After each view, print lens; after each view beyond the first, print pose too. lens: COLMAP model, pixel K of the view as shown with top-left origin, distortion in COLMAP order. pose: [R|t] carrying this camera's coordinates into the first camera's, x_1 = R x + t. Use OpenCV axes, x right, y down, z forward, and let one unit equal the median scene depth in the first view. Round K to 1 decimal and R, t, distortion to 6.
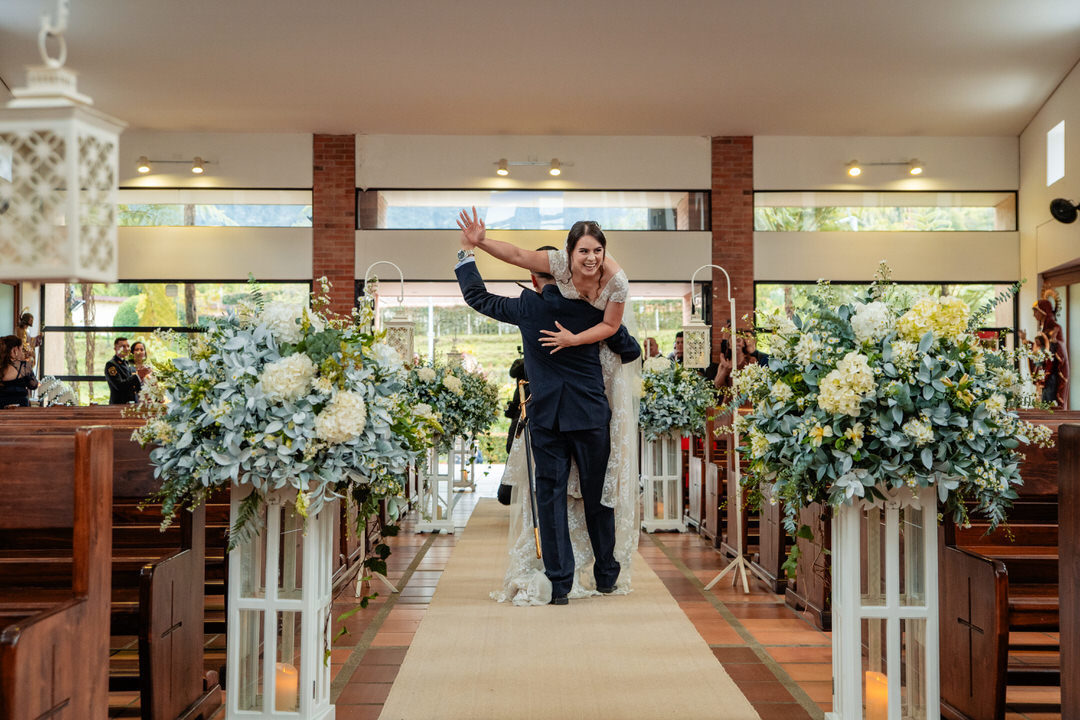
lens RADIAL K [[1220.1, 0, 540.0], [0, 1220.1, 360.0], [0, 0, 1]] dist [0.004866, 0.004614]
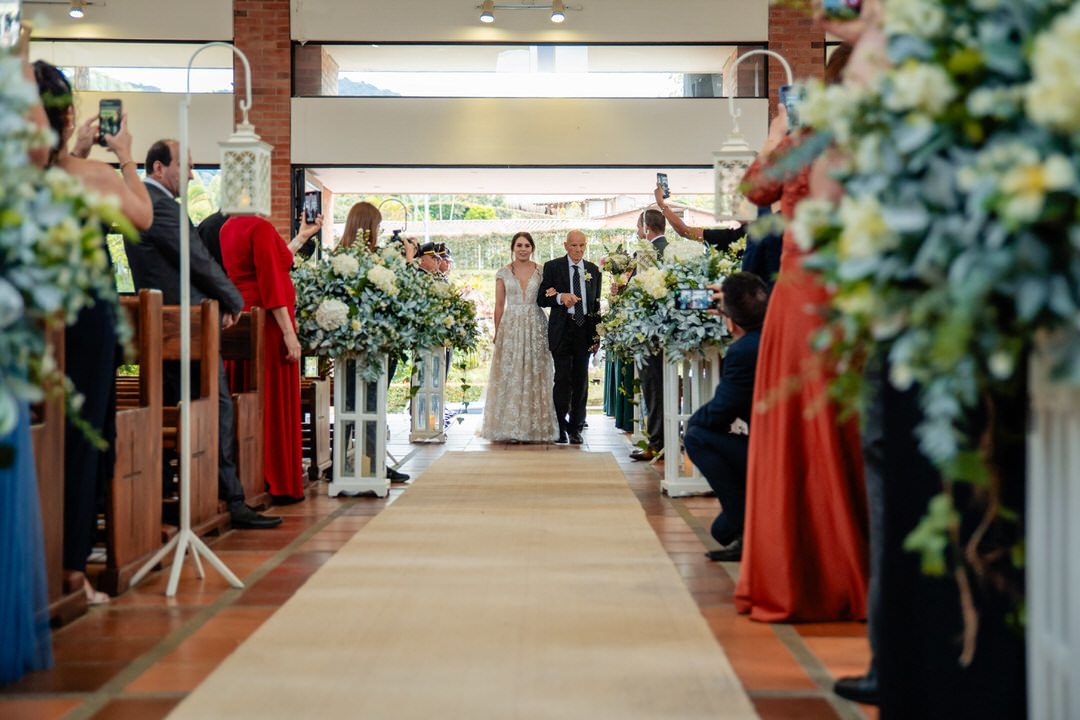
lens RADIAL K [[1508.6, 0, 540.0], [0, 1508.6, 360.0], [0, 0, 1]] dist [0.015150, -0.020920]
pose [[0.999944, 0.001107, -0.010556, 0.017328], [-0.000623, 0.998954, 0.045724, 0.018406], [0.010596, -0.045715, 0.998898, 0.109637]]
